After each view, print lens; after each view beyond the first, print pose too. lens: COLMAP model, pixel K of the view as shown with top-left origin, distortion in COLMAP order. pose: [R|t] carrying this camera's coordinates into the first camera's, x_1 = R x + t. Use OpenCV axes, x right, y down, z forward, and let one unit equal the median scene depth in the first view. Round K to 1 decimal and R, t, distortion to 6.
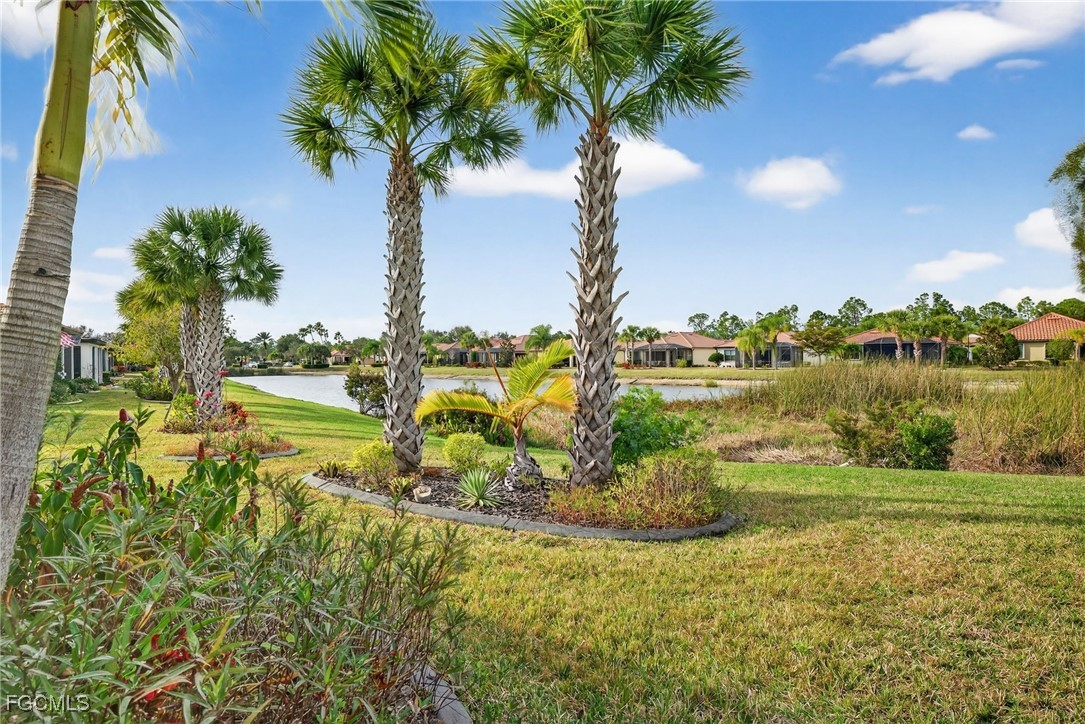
lens RADIAL K [[664.7, 0, 542.5], [0, 664.7, 362.0], [0, 0, 1]] dist [-0.002352, 0.002076]
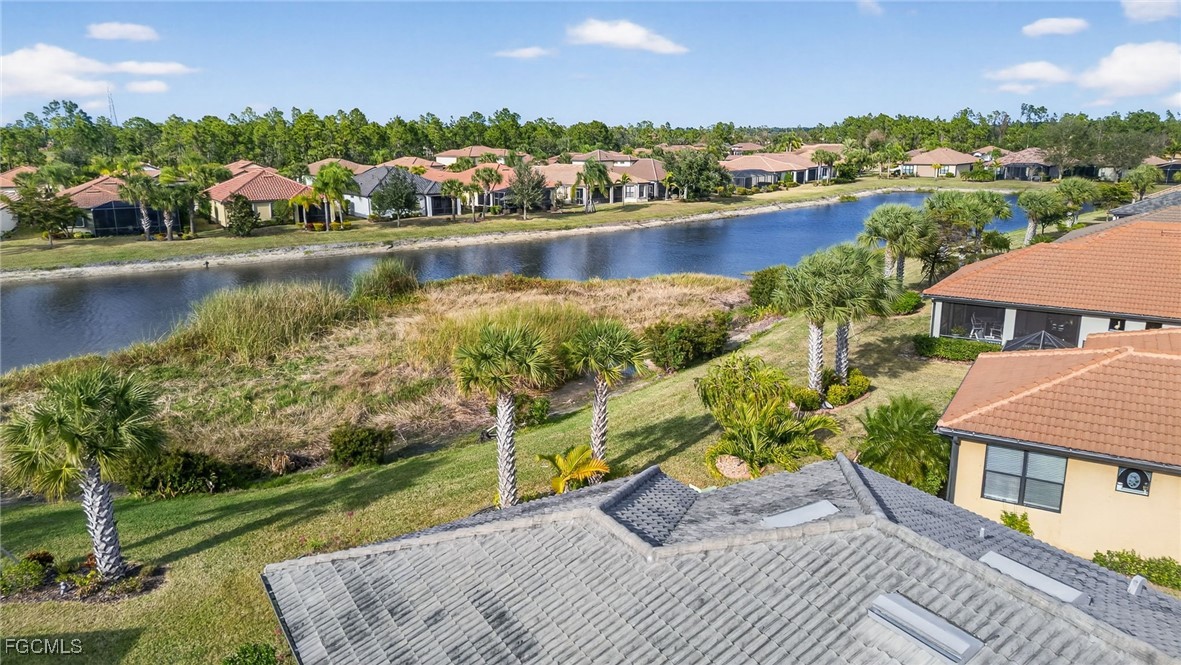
lens RADIAL K [[833.6, 0, 590.5], [0, 833.6, 332.5], [0, 0, 1]] dist [0.088364, -0.092943]
pose [[0.407172, -0.207029, 0.889578, -0.215879], [0.010240, 0.974945, 0.222209, -0.091980], [-0.913294, -0.081368, 0.399091, -0.023840]]
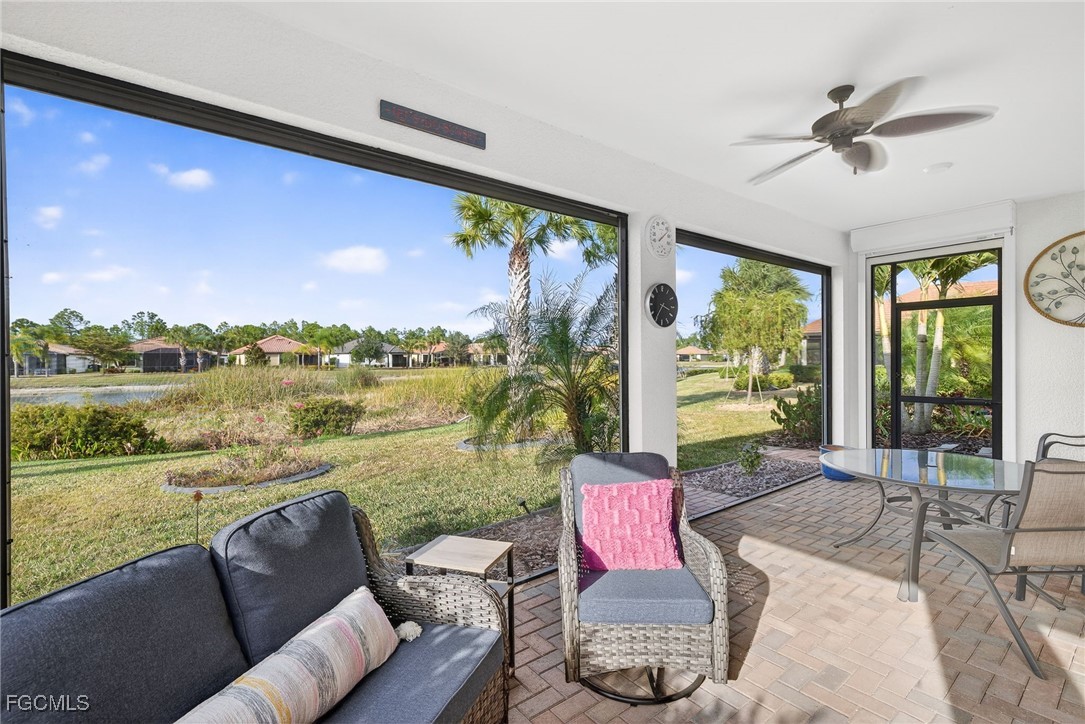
lens RADIAL K [[485.6, 0, 542.5], [0, 485.6, 362.0], [0, 0, 1]] dist [0.009360, -0.000259]
pose [[0.291889, -0.001419, 0.956451, -0.118946], [0.012050, 0.999925, -0.002194, -0.000413], [-0.956376, 0.012166, 0.291884, 0.055483]]
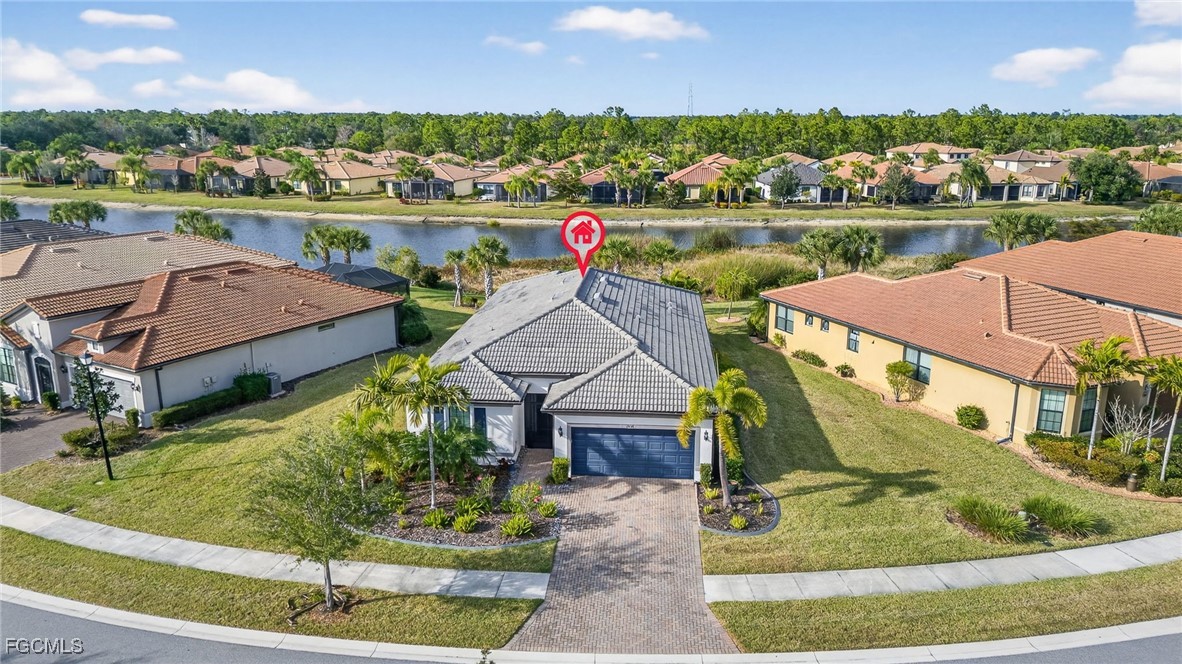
lens RADIAL K [[834.3, 0, 591.0], [0, 834.3, 332.0], [0, 0, 1]] dist [0.088364, -0.092943]
pose [[0.860180, -0.115566, 0.496725, -0.339367], [-0.005469, 0.971841, 0.235575, -0.117711], [-0.509962, -0.205354, 0.835326, -0.410670]]
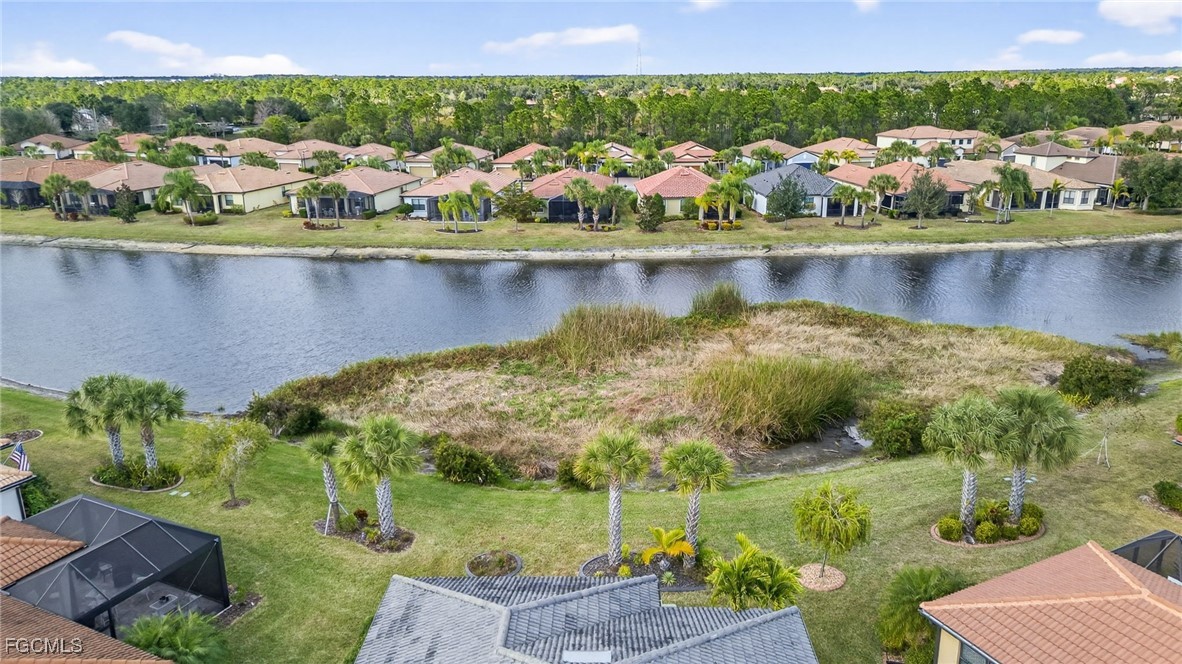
lens RADIAL K [[834.3, 0, 591.0], [0, 834.3, 332.0], [0, 0, 1]] dist [0.088364, -0.092943]
pose [[0.827548, -0.160999, 0.537813, -0.195484], [0.005272, 0.960182, 0.279327, -0.171896], [-0.561370, -0.228321, 0.795445, -0.152906]]
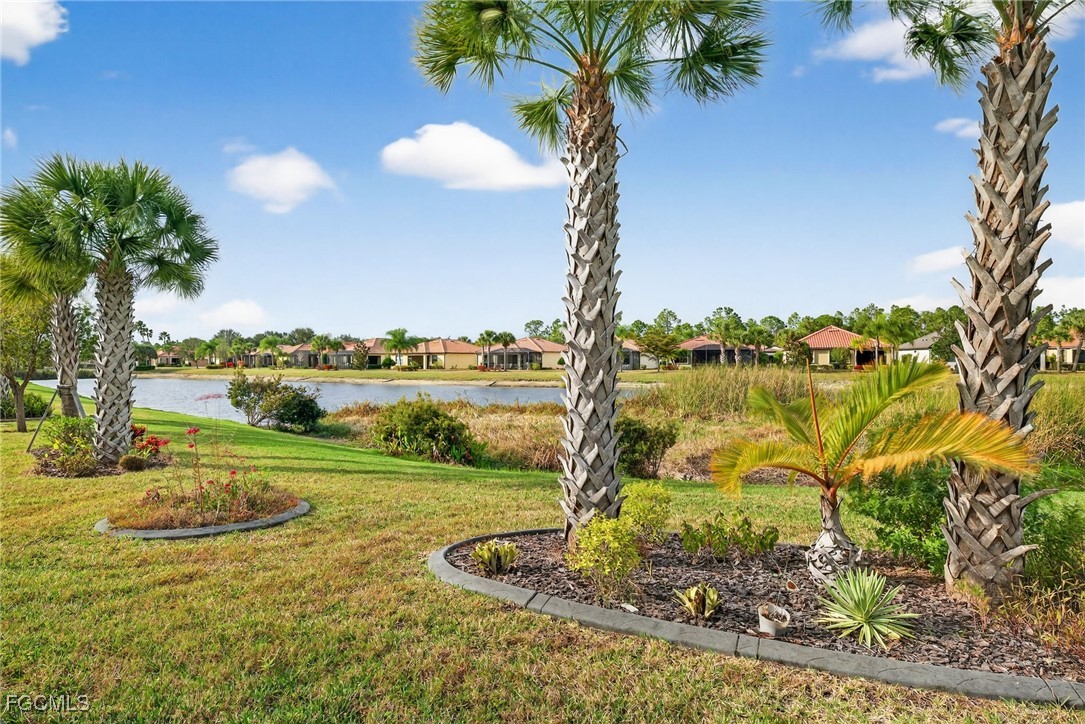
lens RADIAL K [[611.5, 0, 542.5], [0, 611.5, 362.0], [0, 0, 1]] dist [0.001072, 0.000957]
pose [[0.964621, 0.003257, 0.263620, -0.038379], [-0.002619, 0.999993, -0.002772, -0.002077], [-0.263627, 0.001983, 0.964623, 0.038879]]
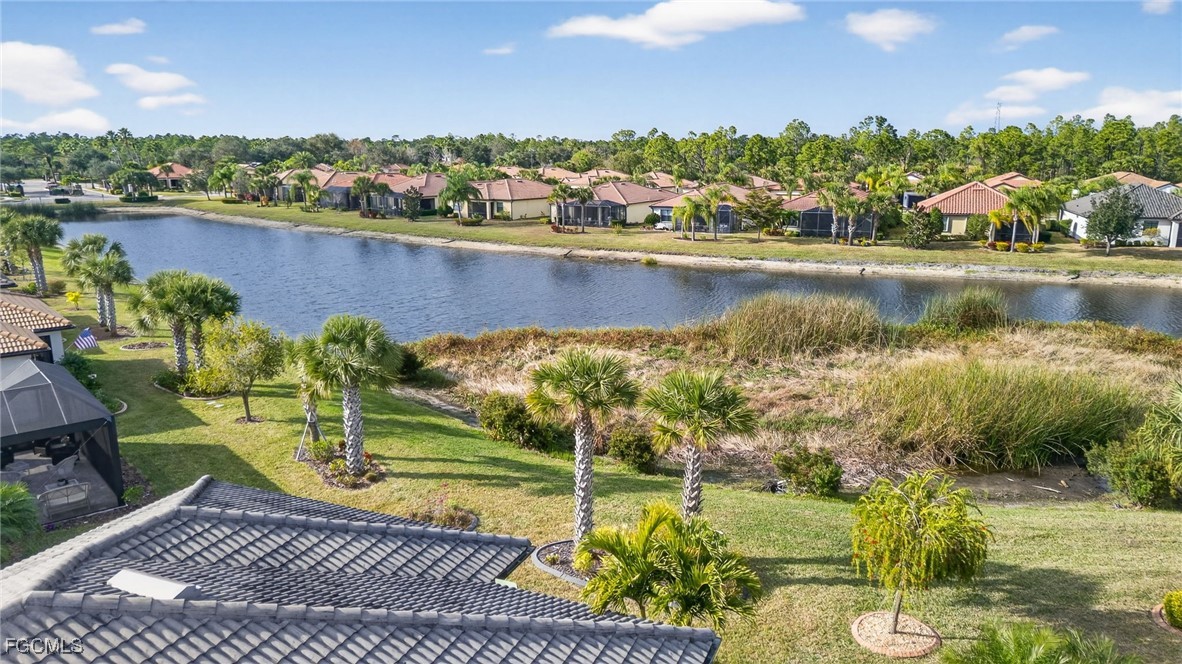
lens RADIAL K [[823.6, 0, 591.0], [0, 823.6, 332.0], [0, 0, 1]] dist [0.093950, -0.100844]
pose [[0.978455, -0.038210, 0.202895, -0.061902], [-0.005519, 0.977533, 0.210709, -0.093644], [-0.206388, -0.207289, 0.956261, -0.115750]]
